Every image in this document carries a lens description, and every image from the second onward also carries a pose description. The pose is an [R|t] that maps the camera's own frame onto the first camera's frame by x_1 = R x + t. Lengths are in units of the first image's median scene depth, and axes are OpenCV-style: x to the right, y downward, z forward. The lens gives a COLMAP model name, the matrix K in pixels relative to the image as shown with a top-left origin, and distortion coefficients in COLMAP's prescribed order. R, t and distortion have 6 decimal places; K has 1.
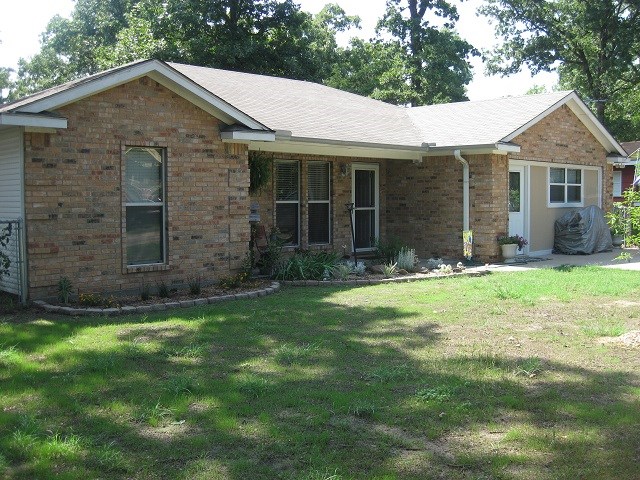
lens RADIAL K [[702.2, 0, 320.1], [0, 702.2, 237.6], [0, 0, 1]] dist [-0.119403, 0.000000]
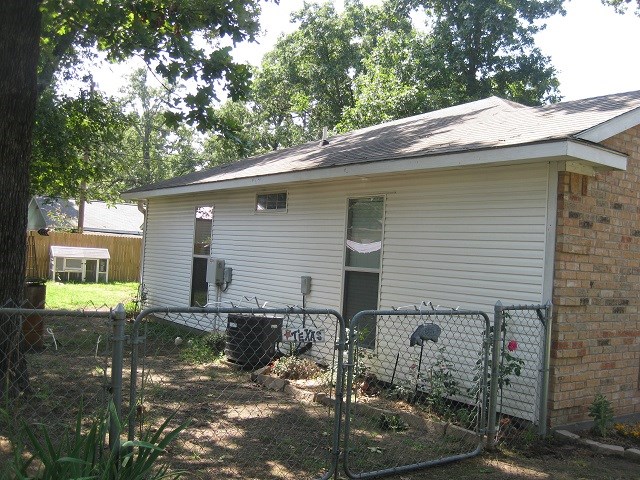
lens RADIAL K [[702.2, 0, 319.6], [0, 702.2, 242.4], [0, 0, 1]] dist [-0.119403, 0.000000]
pose [[0.988263, 0.060841, -0.140121, -0.548012], [-0.072863, 0.993939, -0.082321, -0.014157], [0.134263, 0.091564, 0.986706, 0.311054]]
